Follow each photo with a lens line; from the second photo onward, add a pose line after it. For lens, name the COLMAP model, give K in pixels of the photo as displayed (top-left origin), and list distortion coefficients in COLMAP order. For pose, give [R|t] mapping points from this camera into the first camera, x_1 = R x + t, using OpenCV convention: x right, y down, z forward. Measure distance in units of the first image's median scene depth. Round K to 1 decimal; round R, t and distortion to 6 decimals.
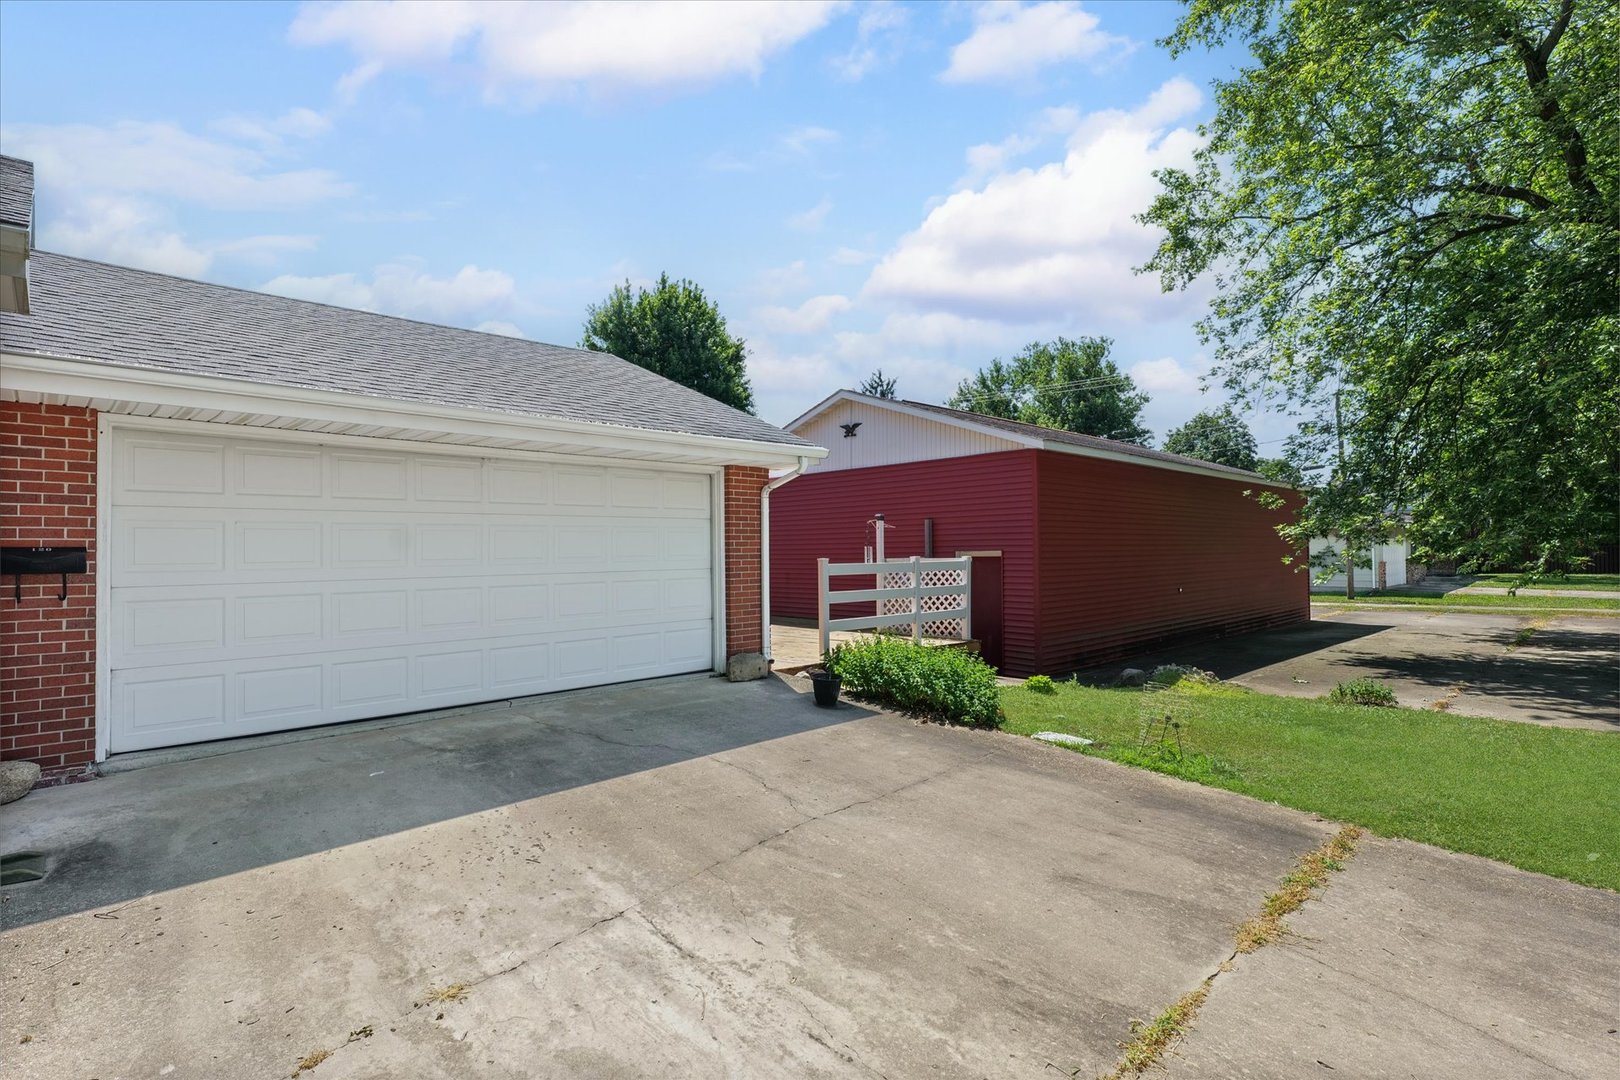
lens RADIAL K [[775.8, 0, 804.8], [0, 775.8, 544.6], [0, 0, 1]] dist [-0.000412, -0.002090]
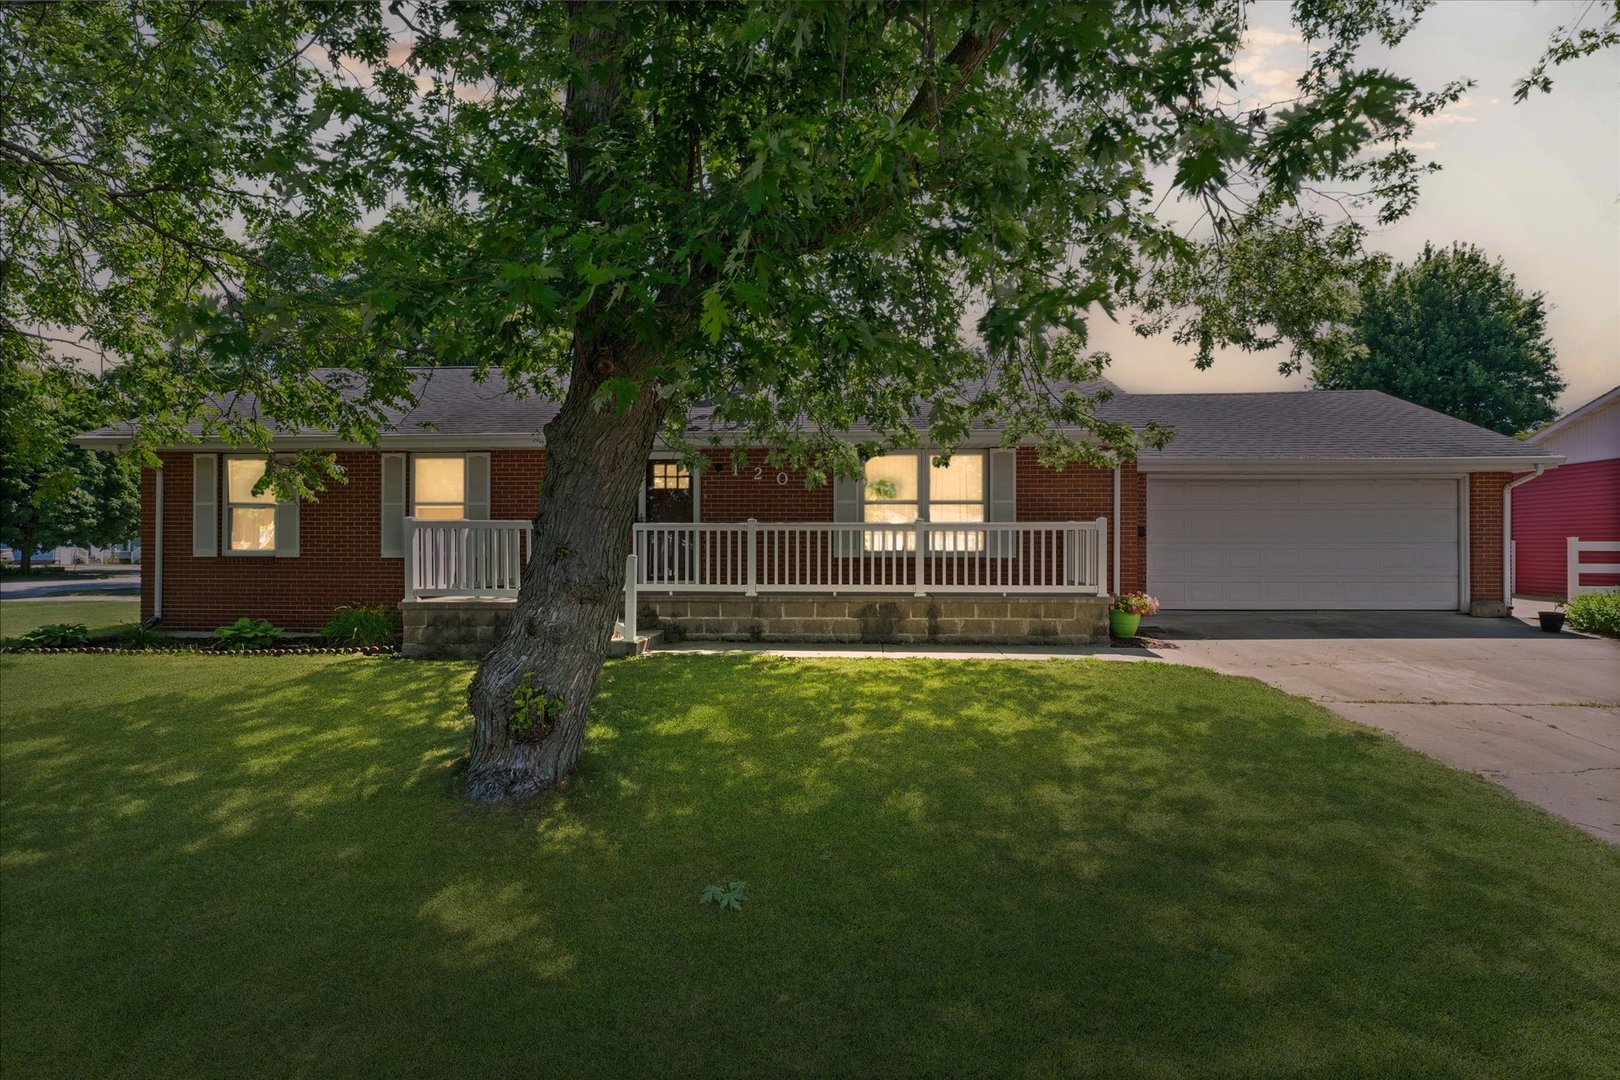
lens RADIAL K [[775.8, 0, 825.3], [0, 775.8, 541.0], [0, 0, 1]] dist [-0.000412, -0.002090]
pose [[0.666204, 0.006925, -0.745738, 0.056178], [-0.000734, 0.999962, 0.008630, 0.005121], [0.745770, -0.005202, 0.666184, -0.280365]]
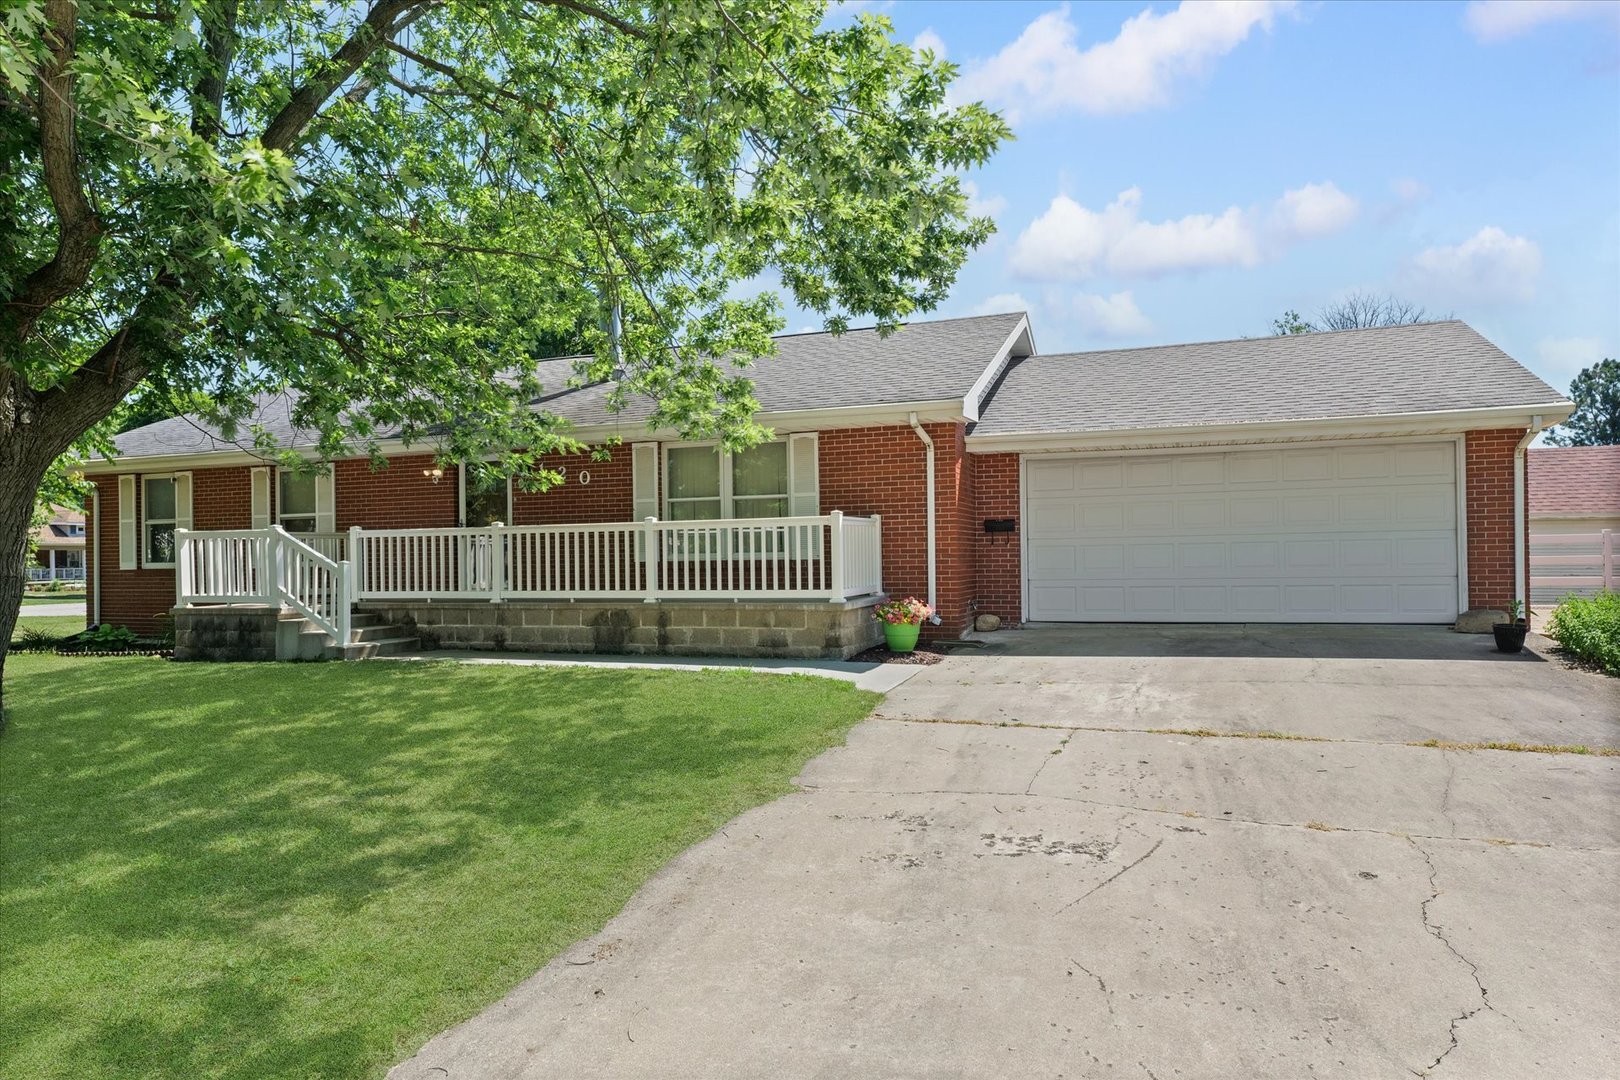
lens RADIAL K [[974.0, 0, 802.5], [0, 974.0, 535.3], [0, 0, 1]] dist [0.007774, 0.001174]
pose [[0.431764, -0.009647, -0.901935, 0.222356], [0.019681, 0.999805, -0.001272, 0.007222], [0.901772, -0.017202, 0.431870, -0.122317]]
